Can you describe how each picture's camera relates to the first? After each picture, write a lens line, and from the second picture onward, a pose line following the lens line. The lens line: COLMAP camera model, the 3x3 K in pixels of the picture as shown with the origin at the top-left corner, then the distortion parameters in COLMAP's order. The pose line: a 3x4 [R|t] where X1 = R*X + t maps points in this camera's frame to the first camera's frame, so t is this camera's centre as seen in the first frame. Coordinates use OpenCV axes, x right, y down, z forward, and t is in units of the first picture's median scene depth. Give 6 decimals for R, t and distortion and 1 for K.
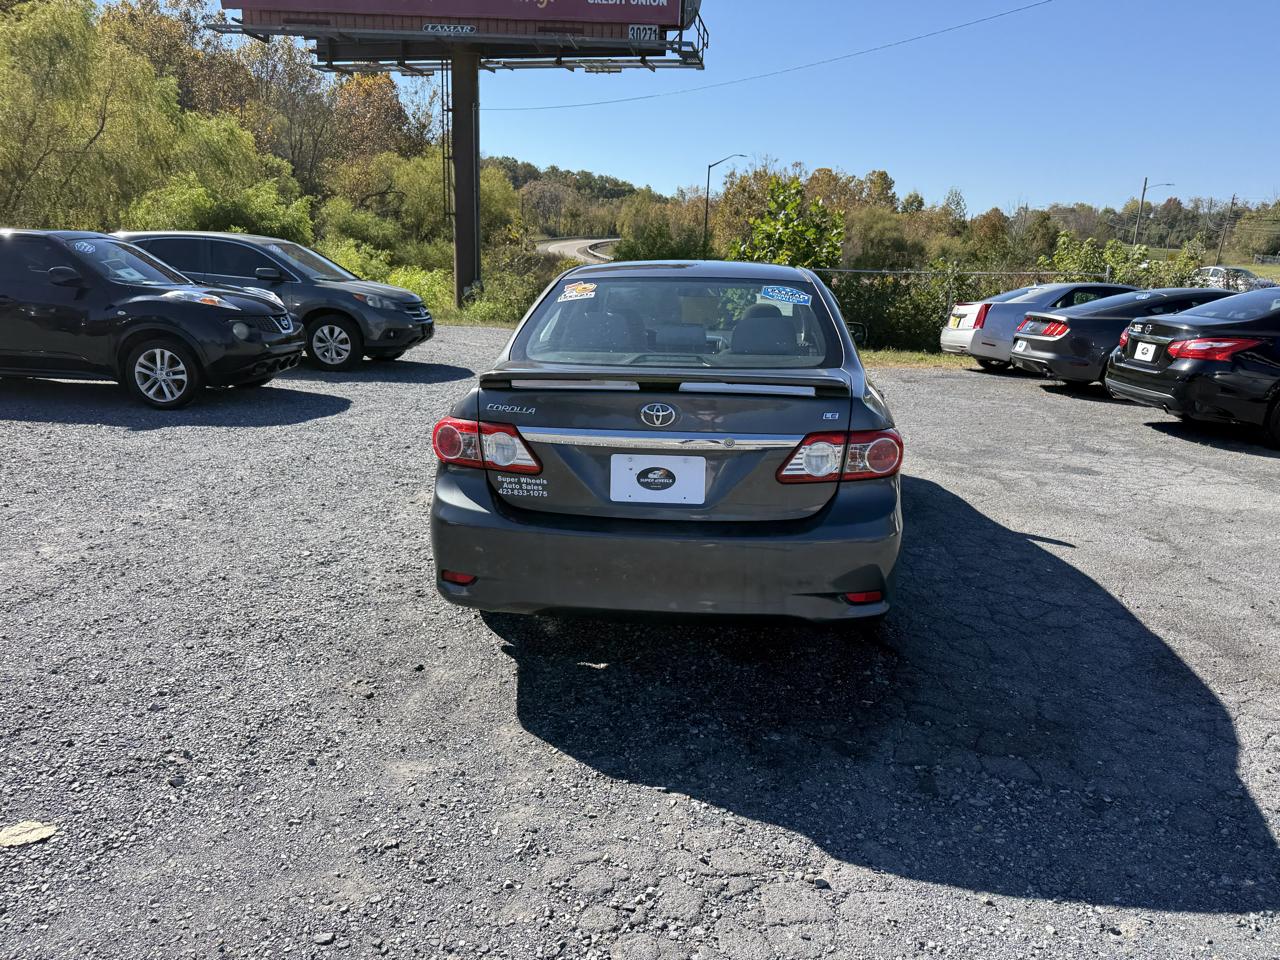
lens RADIAL K [[895.0, 0, 645.0], [0, 895.0, 487.3], [0, 0, 1]] dist [0.042734, -0.050938]
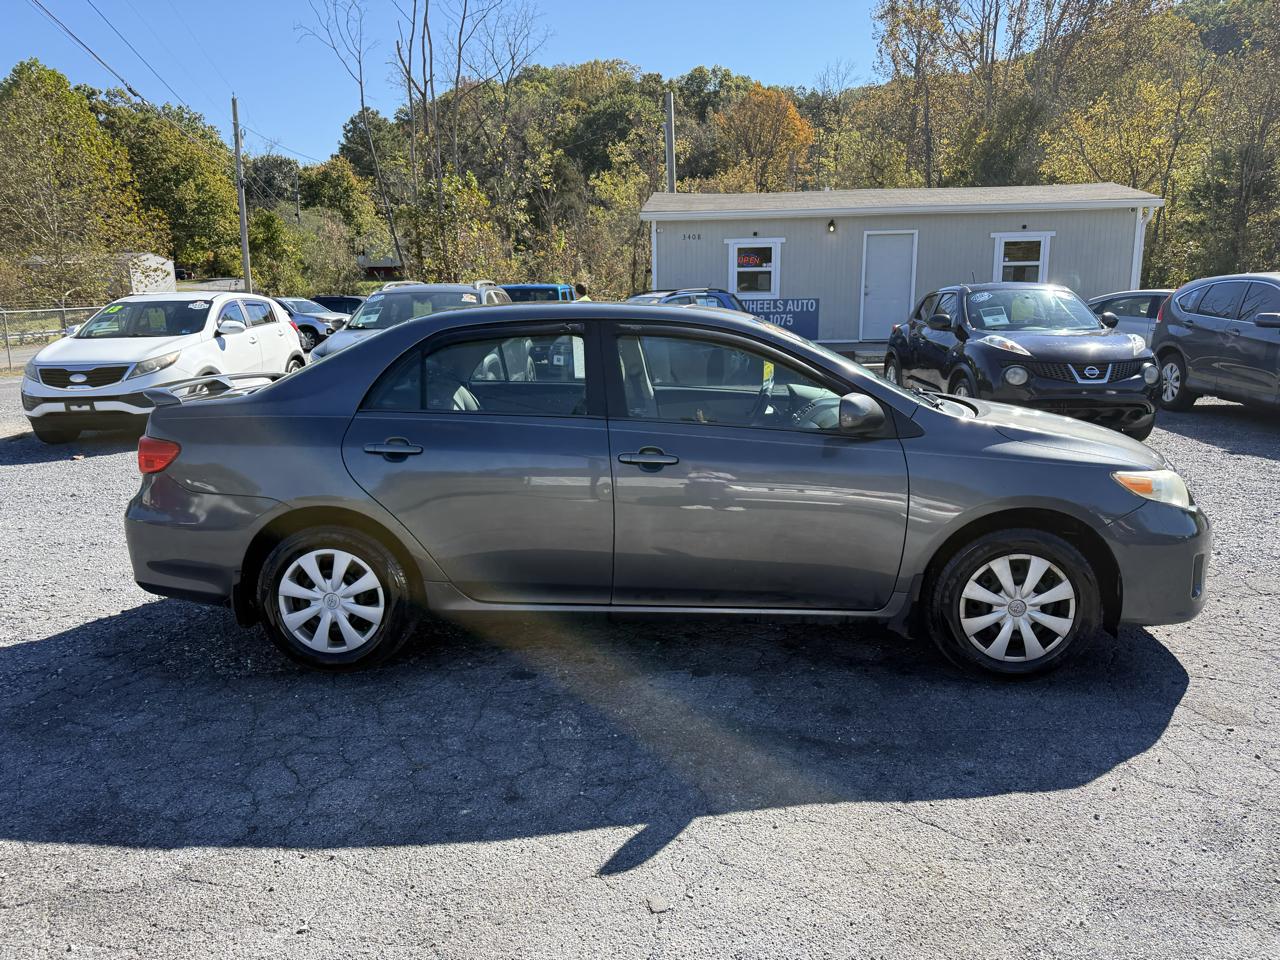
lens RADIAL K [[895.0, 0, 645.8], [0, 895.0, 482.4], [0, 0, 1]] dist [0.042734, -0.050938]
pose [[0.041600, 0.171893, -0.984237, 0.183295], [-0.228254, 0.960674, 0.158130, -0.042859], [0.972712, 0.218078, 0.079199, 0.188711]]
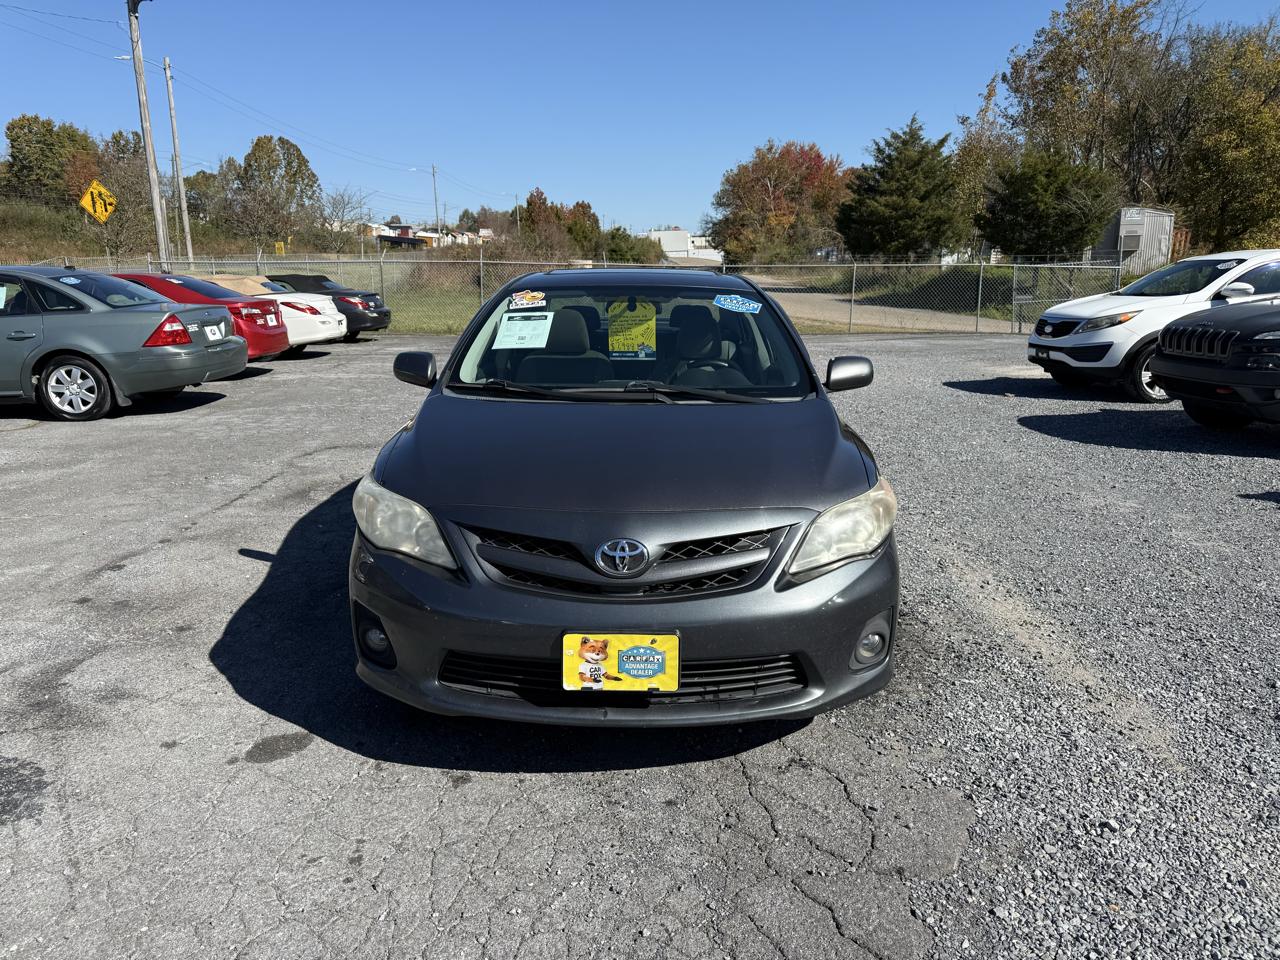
lens RADIAL K [[895.0, 0, 627.9], [0, 895.0, 473.1], [0, 0, 1]] dist [0.042734, -0.050938]
pose [[-0.994385, 0.004716, -0.105713, 0.032028], [-0.042942, 0.895064, 0.443864, -0.092786], [0.096713, 0.445912, -0.889837, 0.376572]]
